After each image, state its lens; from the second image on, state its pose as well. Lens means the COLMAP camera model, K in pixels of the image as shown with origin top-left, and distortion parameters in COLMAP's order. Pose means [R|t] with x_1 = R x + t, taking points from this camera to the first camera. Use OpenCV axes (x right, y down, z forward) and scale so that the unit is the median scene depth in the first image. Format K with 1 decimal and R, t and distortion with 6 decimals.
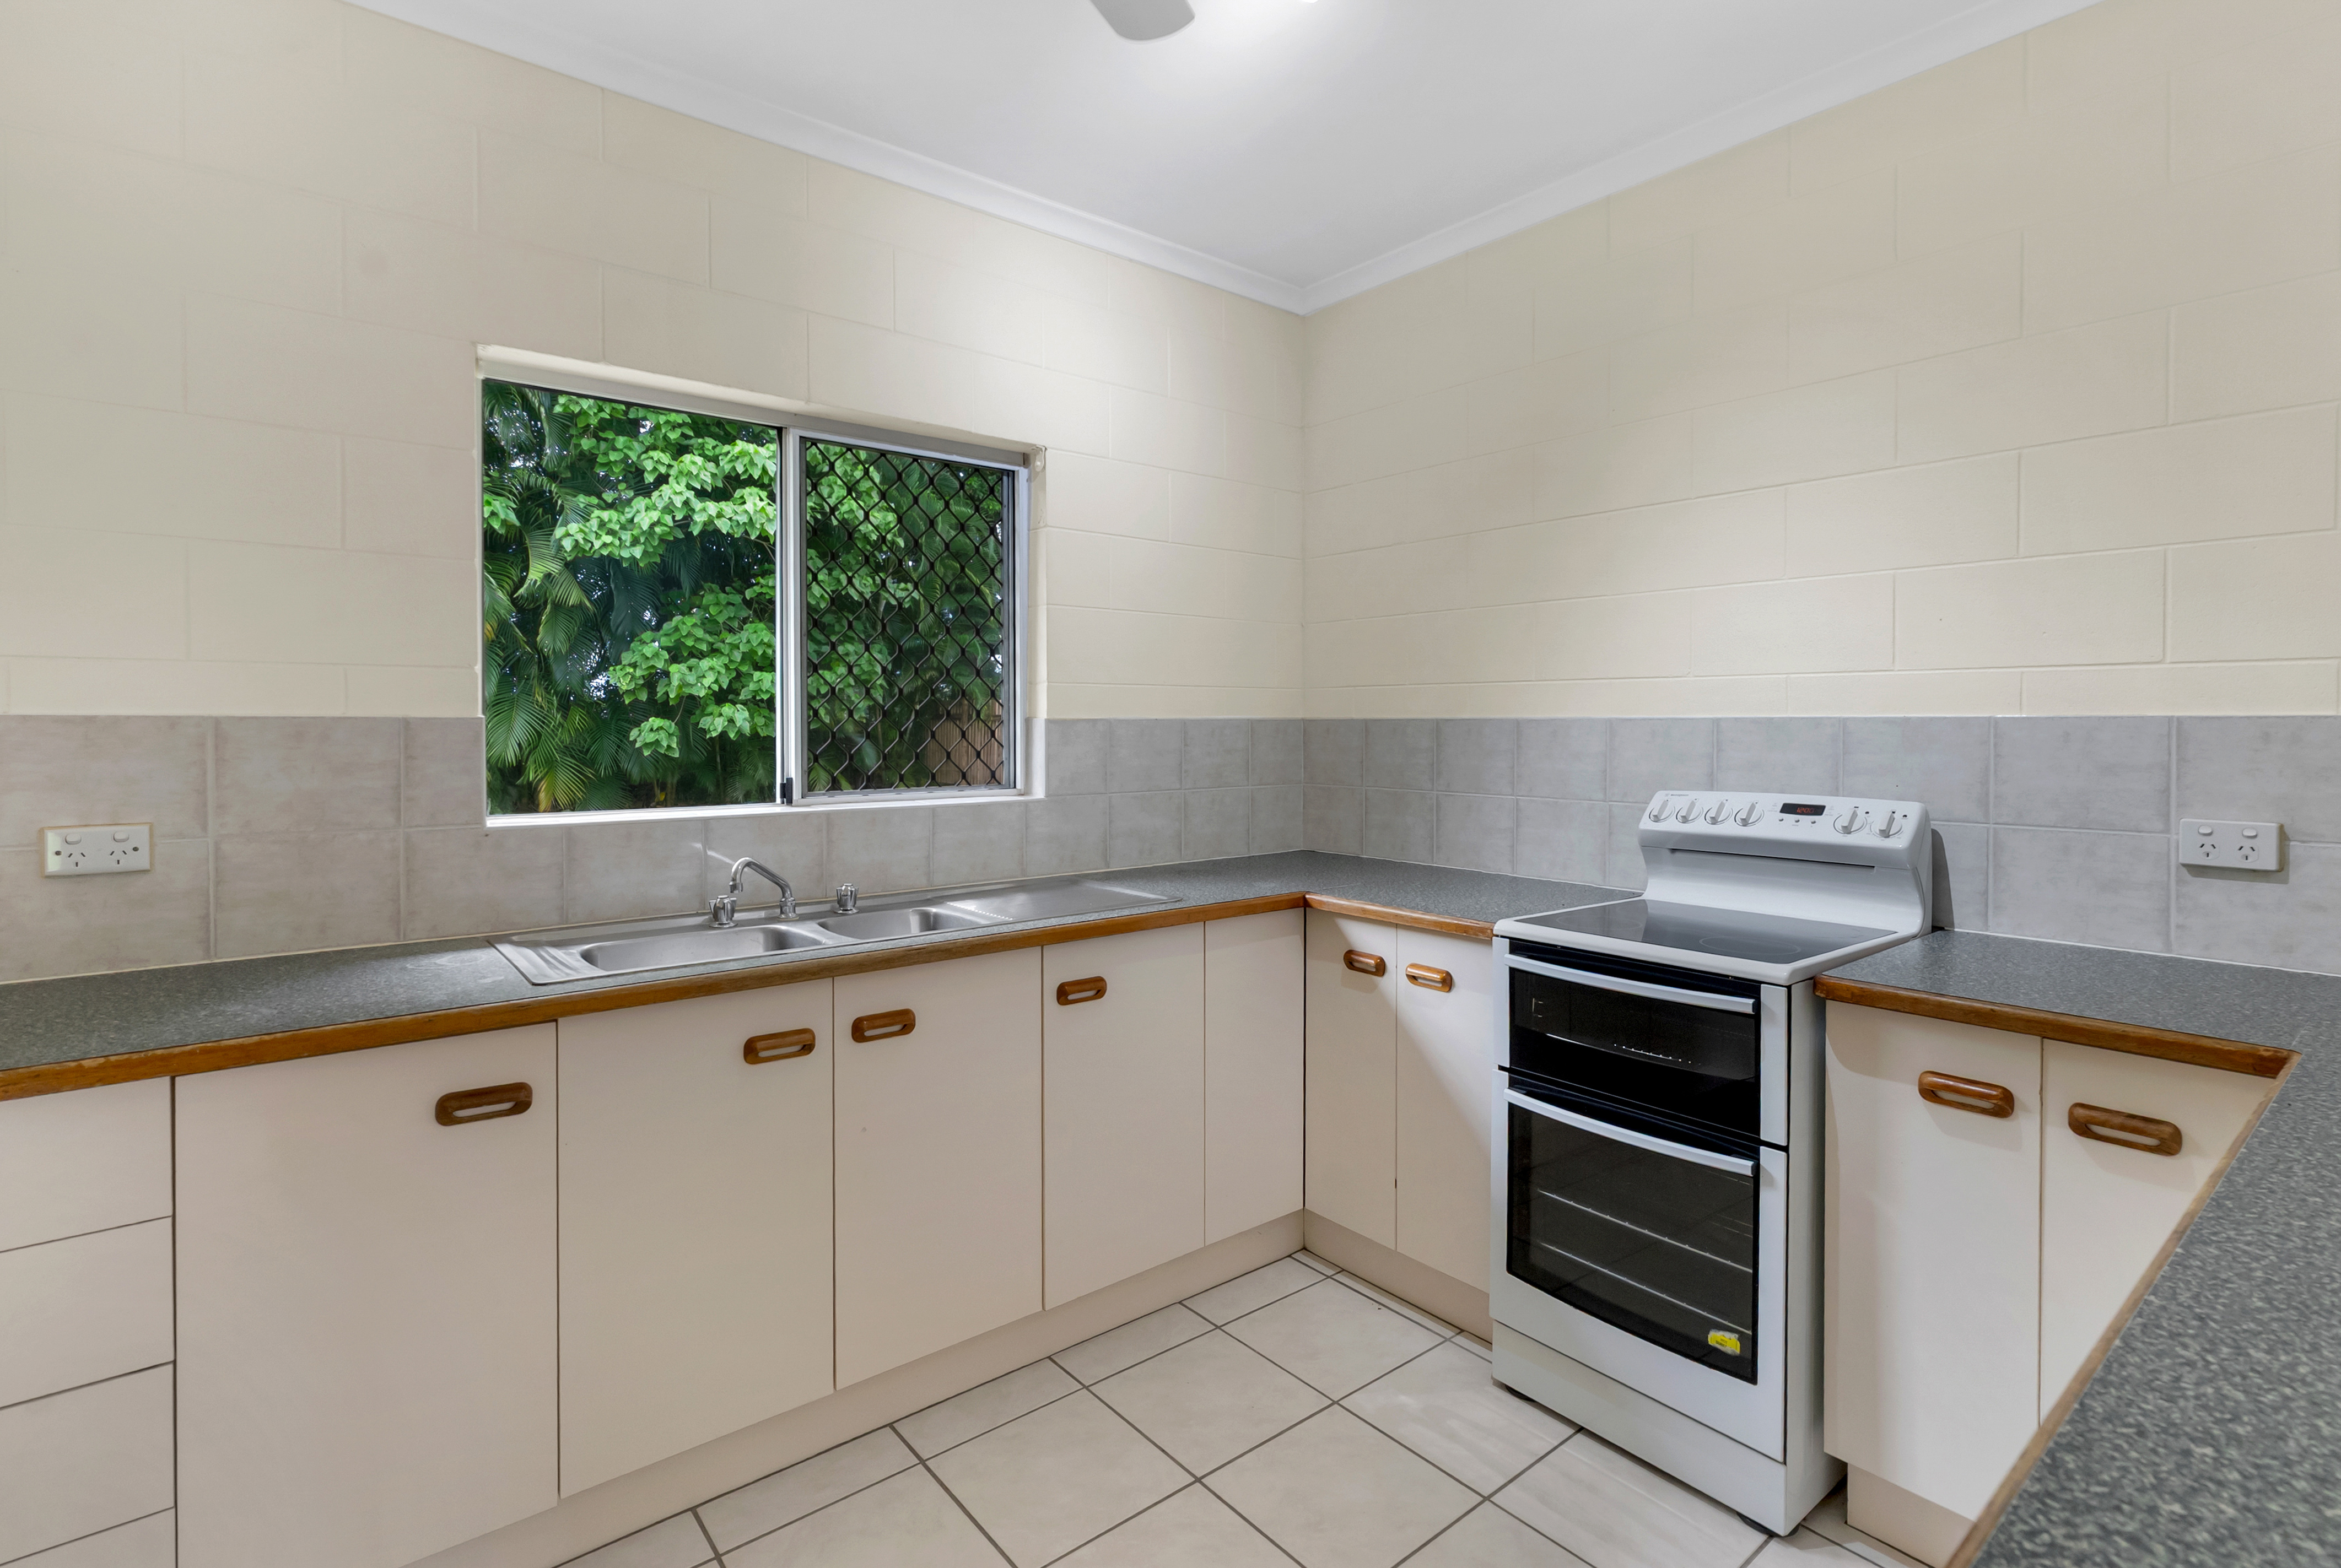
lens RADIAL K [[1108.5, 0, 1175.8], [0, 1108.5, 736.2], [0, 0, 1]] dist [-0.001112, 0.000089]
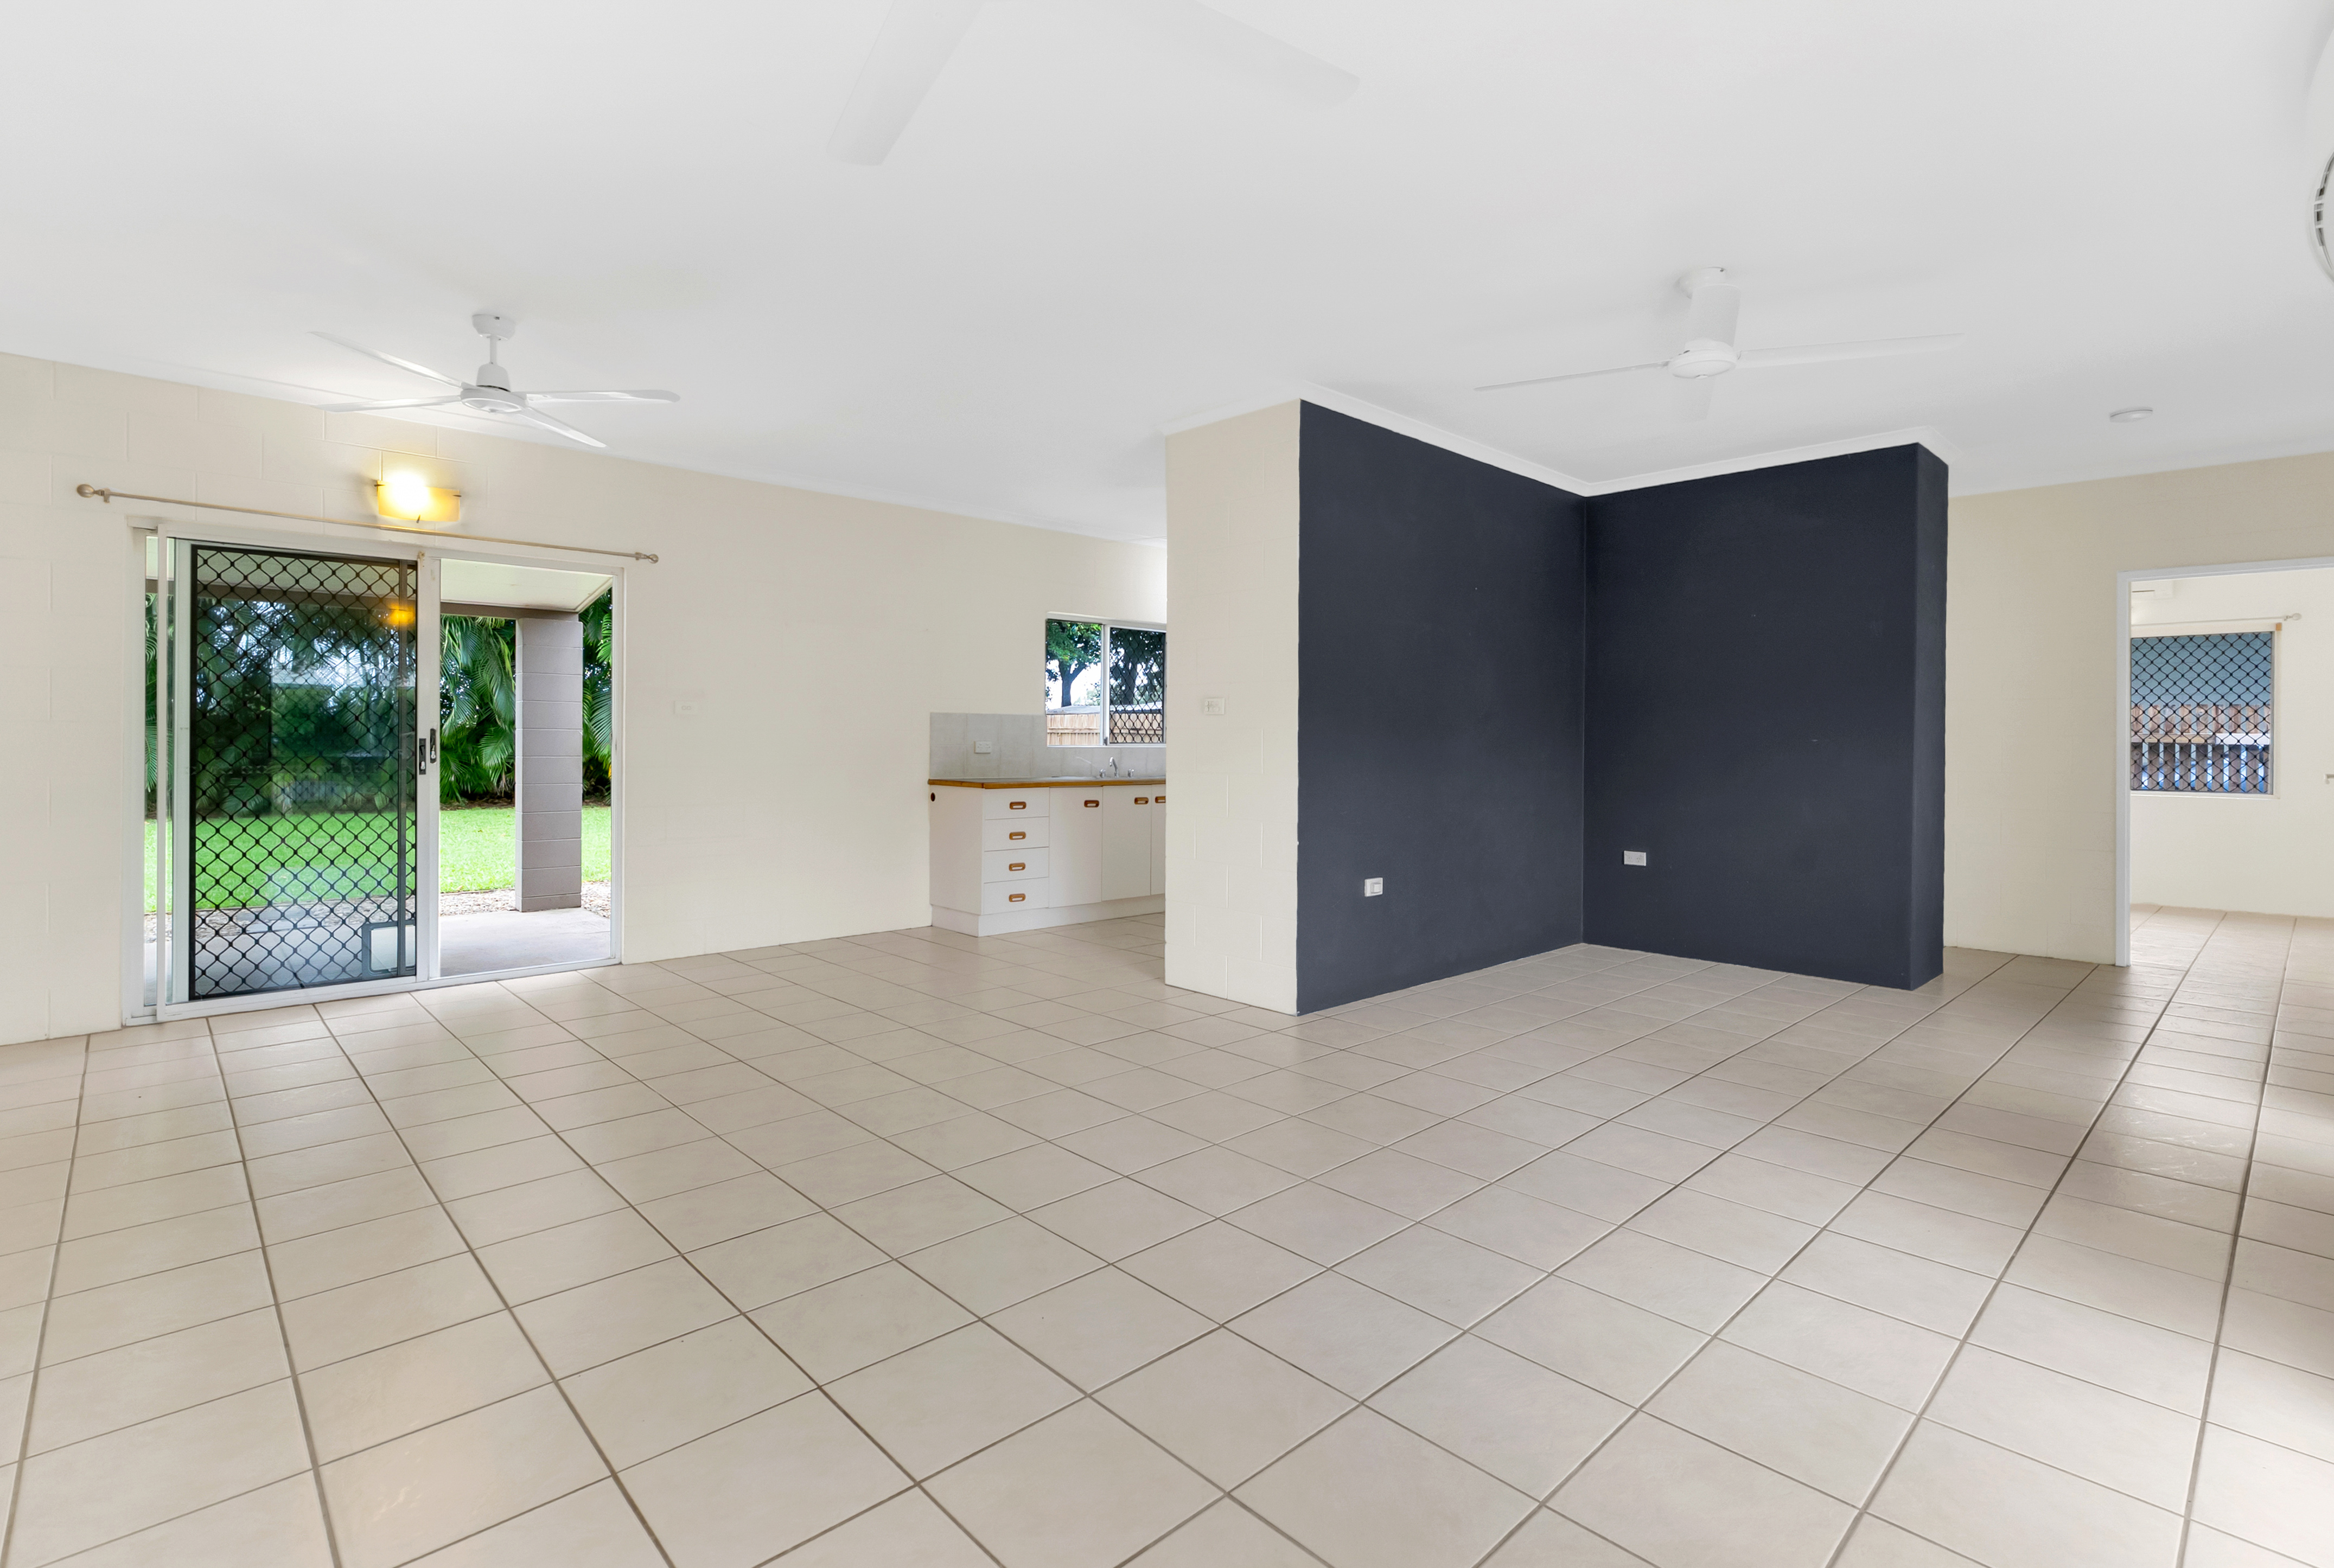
lens RADIAL K [[1091.7, 0, 1161.3], [0, 1091.7, 746.2], [0, 0, 1]] dist [0.001116, 0.000281]
pose [[0.997295, 0.007577, 0.073116, -0.467779], [-0.007031, 0.999945, -0.007729, 0.096673], [-0.073170, 0.007194, 0.997294, -2.311282]]
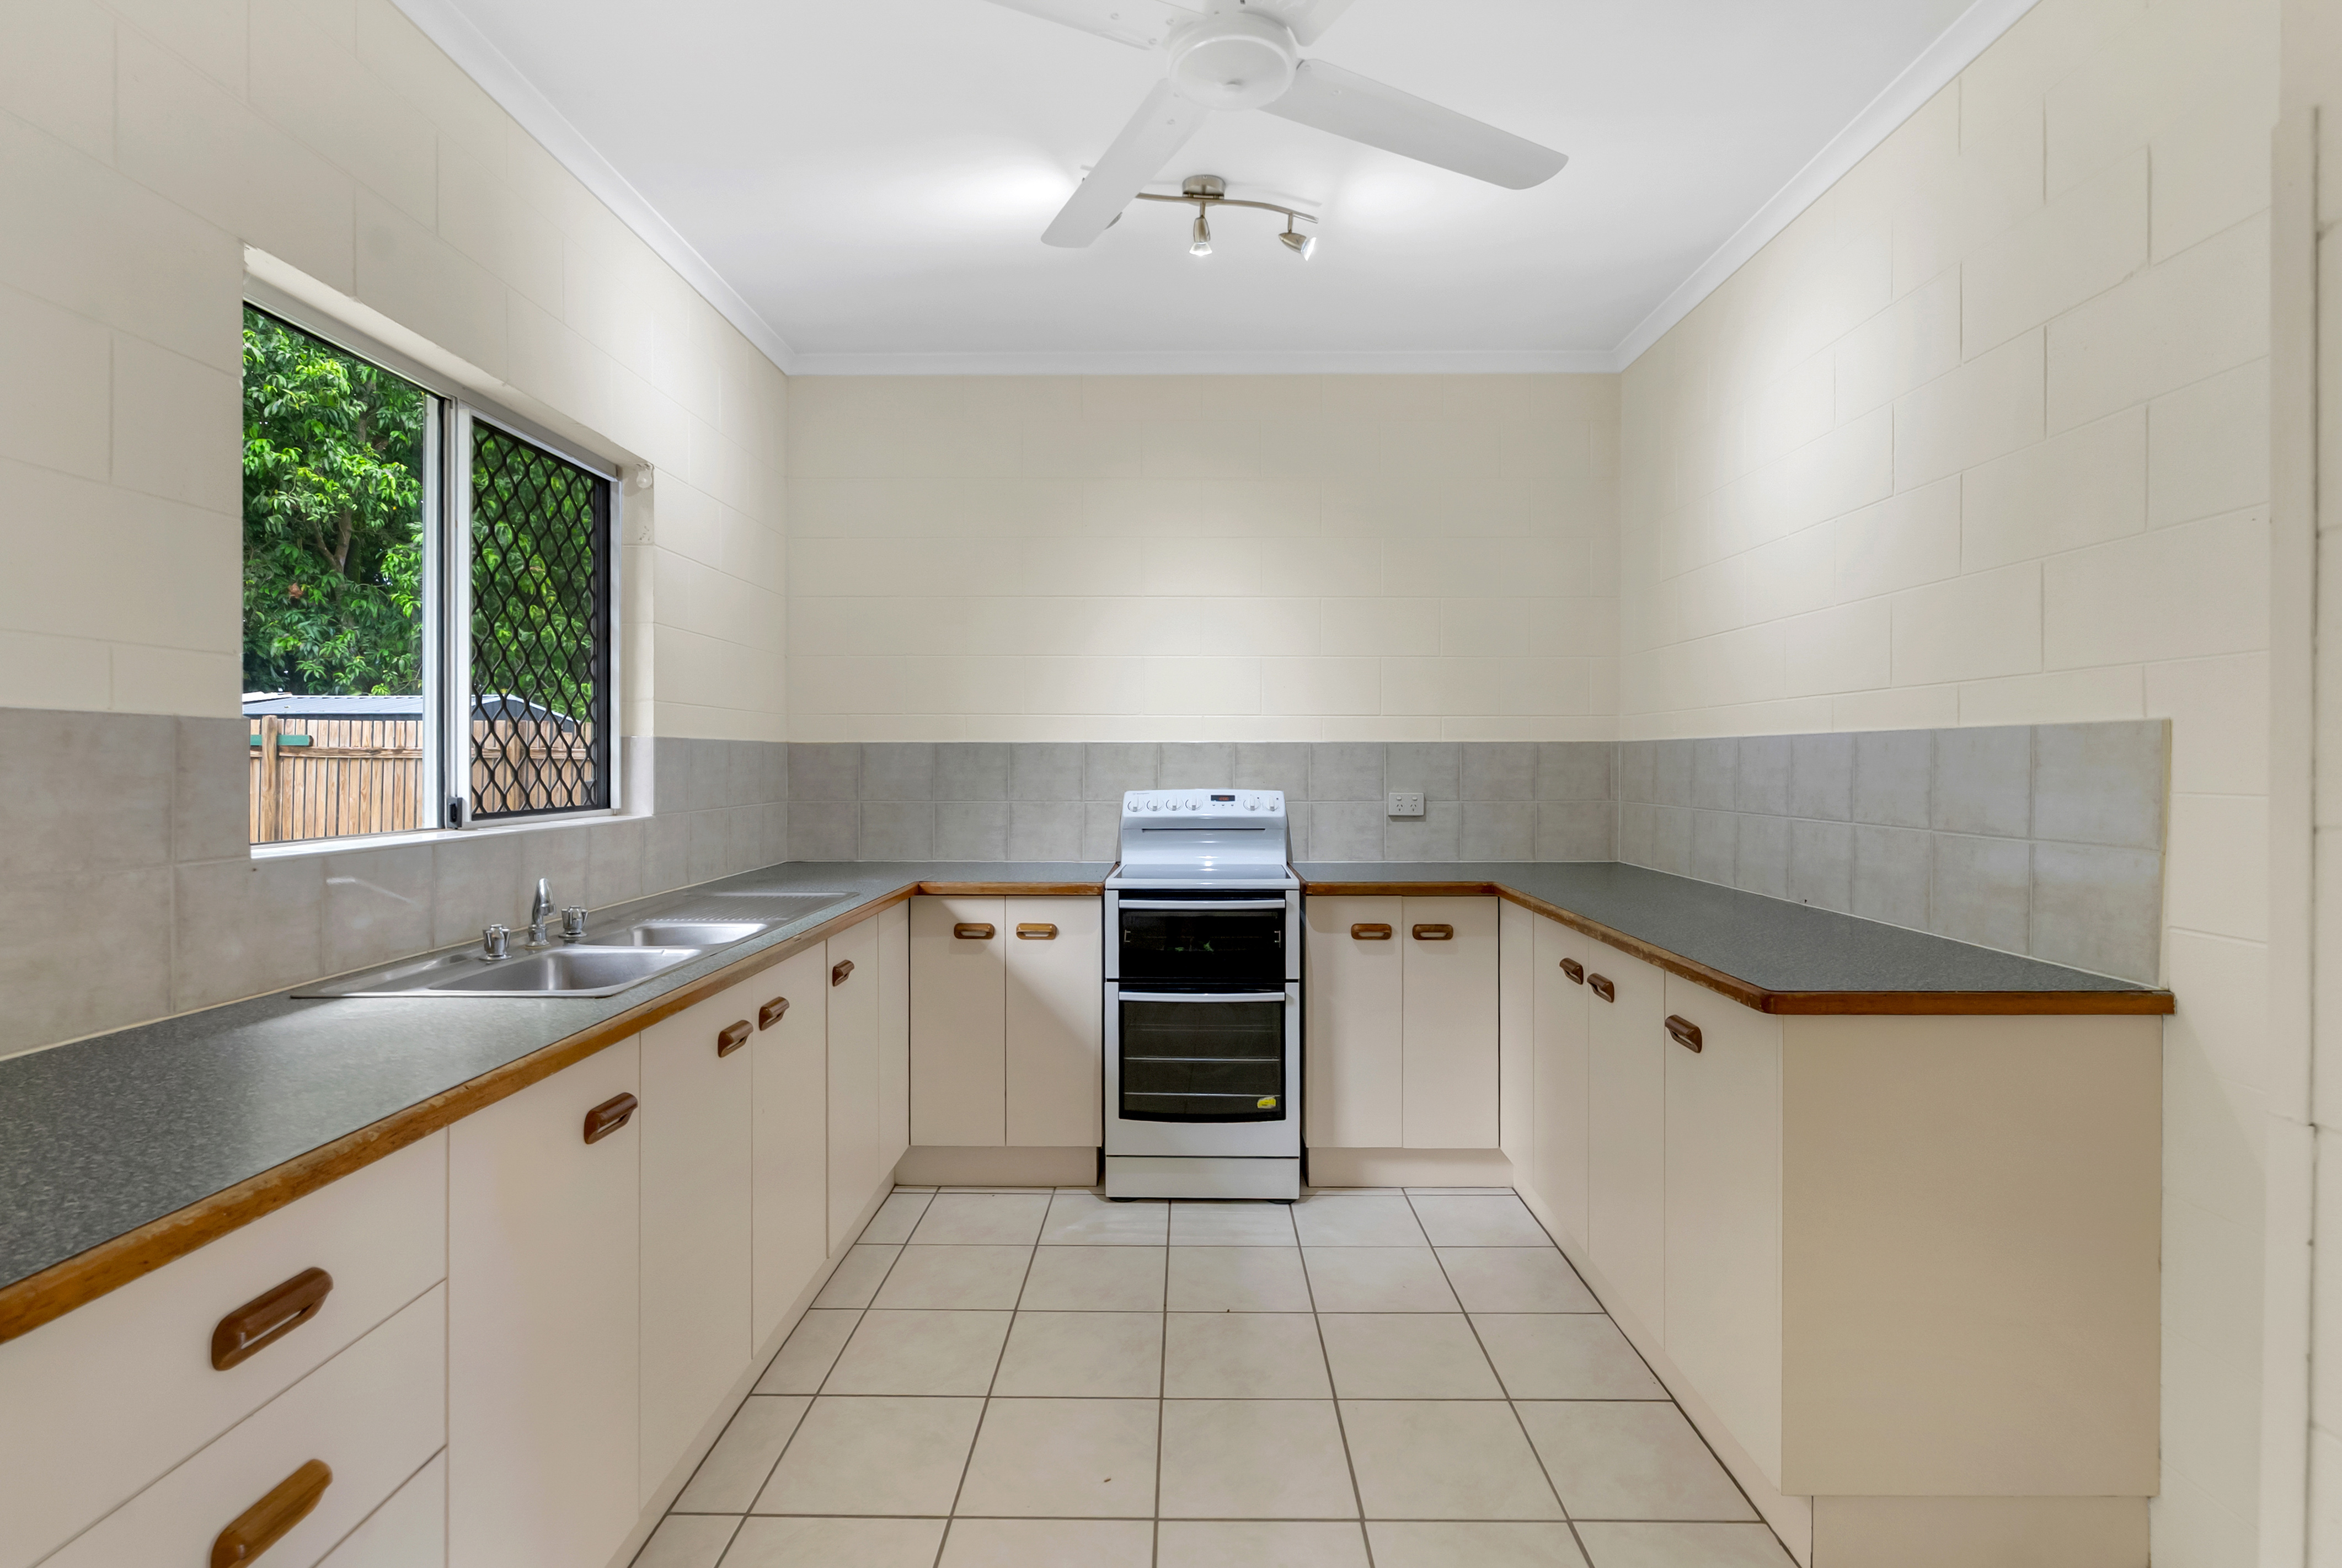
lens RADIAL K [[1112.3, 0, 1176.7], [0, 1112.3, 756.9], [0, 0, 1]] dist [-0.000011, 0.000271]
pose [[0.641148, 0.002711, 0.767413, -0.738864], [0.008780, 0.999902, -0.010868, 0.021924], [-0.767367, 0.013705, 0.641061, -0.005658]]
